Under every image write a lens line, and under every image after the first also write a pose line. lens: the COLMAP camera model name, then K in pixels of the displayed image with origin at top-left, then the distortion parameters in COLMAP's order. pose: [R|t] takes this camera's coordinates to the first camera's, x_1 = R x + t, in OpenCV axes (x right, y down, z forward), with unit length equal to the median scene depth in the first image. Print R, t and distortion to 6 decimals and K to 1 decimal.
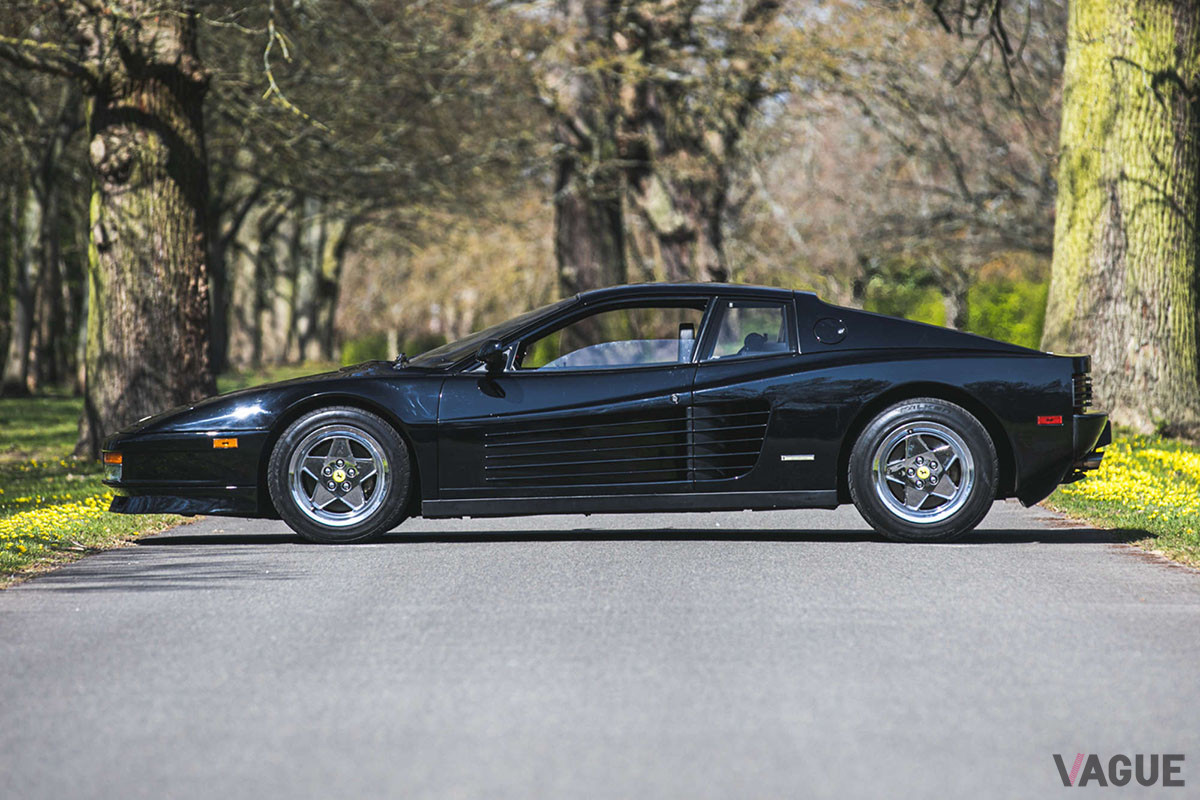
lens RADIAL K [[6981.8, 0, 600.0], [0, 6981.8, 400.0], [0, 0, 1]] dist [-0.243659, -1.683139]
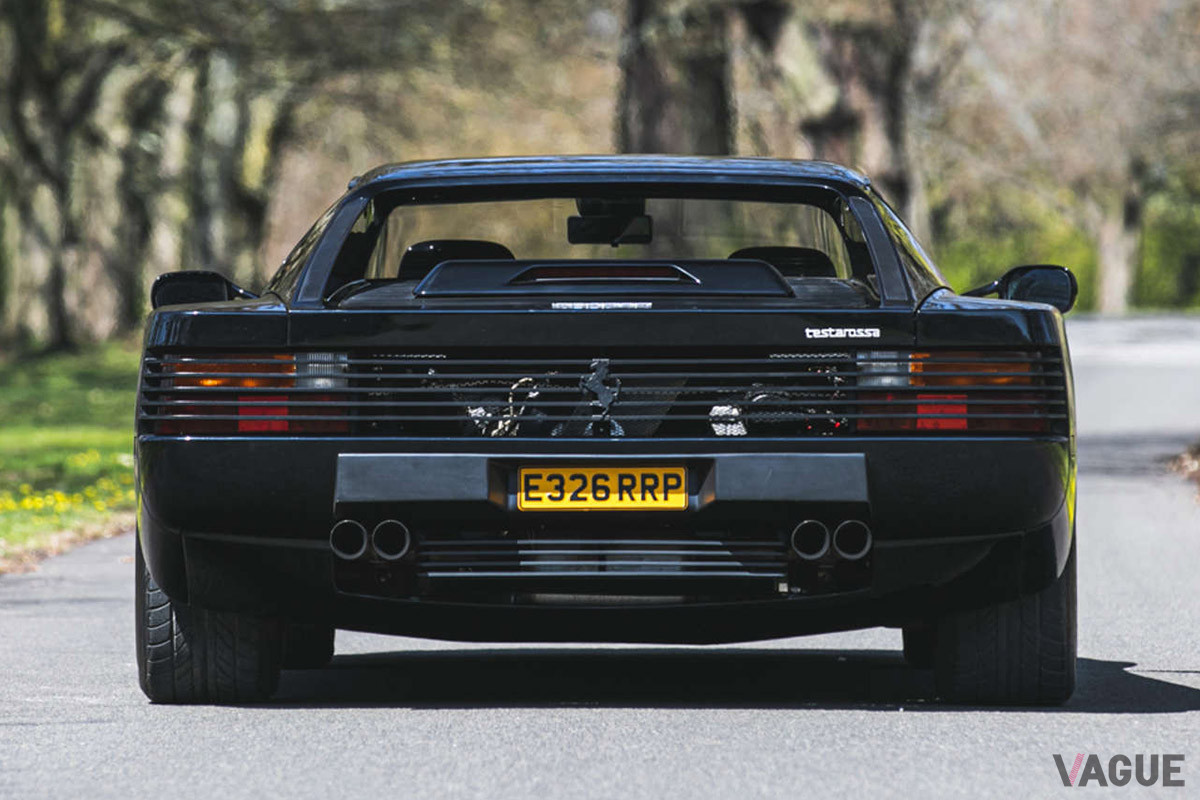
lens RADIAL K [[7148.4, 0, 600.0], [0, 7148.4, 400.0], [0, 0, 1]] dist [-0.087168, 8.706773]
pose [[0.999334, 0.005286, -0.036108, 0.013716], [-0.005198, 0.999983, 0.002508, -0.000910], [0.036120, -0.002319, 0.999345, 0.387055]]
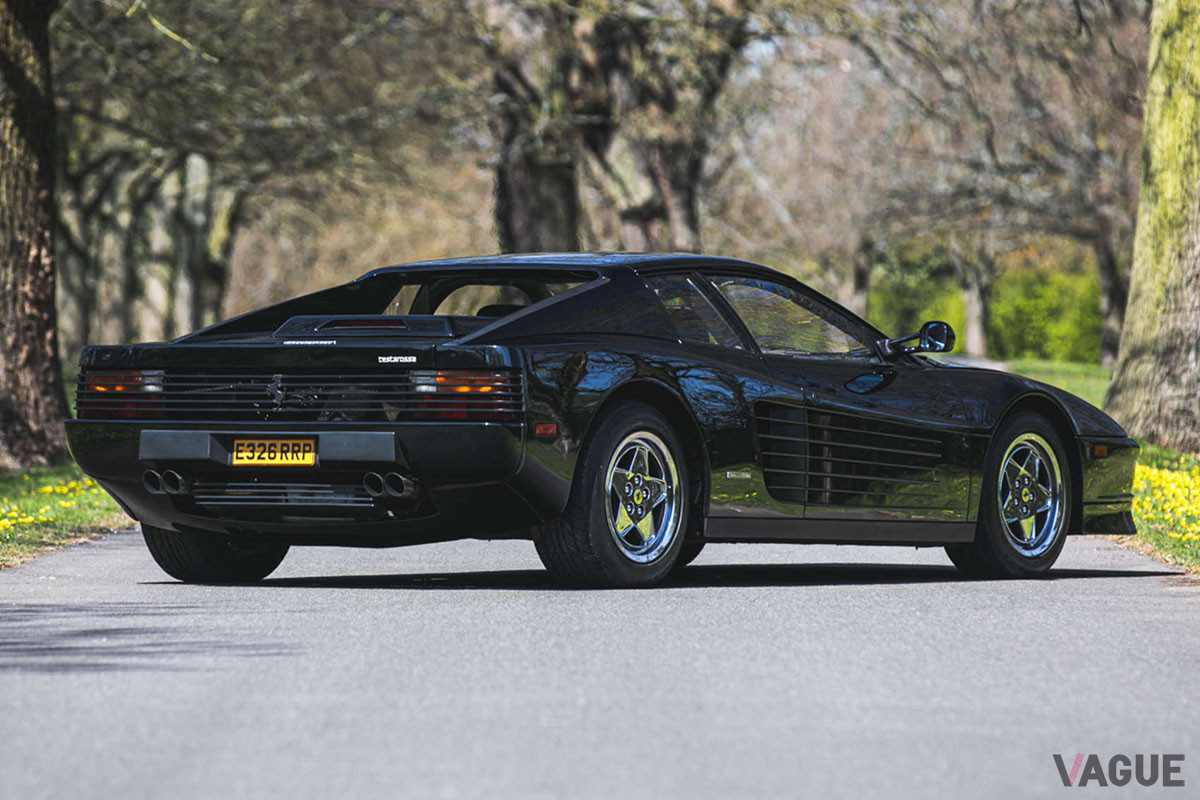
lens RADIAL K [[6682.0, 0, 600.0], [0, 6682.0, 400.0], [0, 0, 1]] dist [0.004153, -8.844535]
pose [[0.999848, 0.010981, 0.013519, -0.004363], [-0.010944, 0.999936, -0.002833, 0.000926], [-0.013549, 0.002684, 0.999905, 0.221220]]
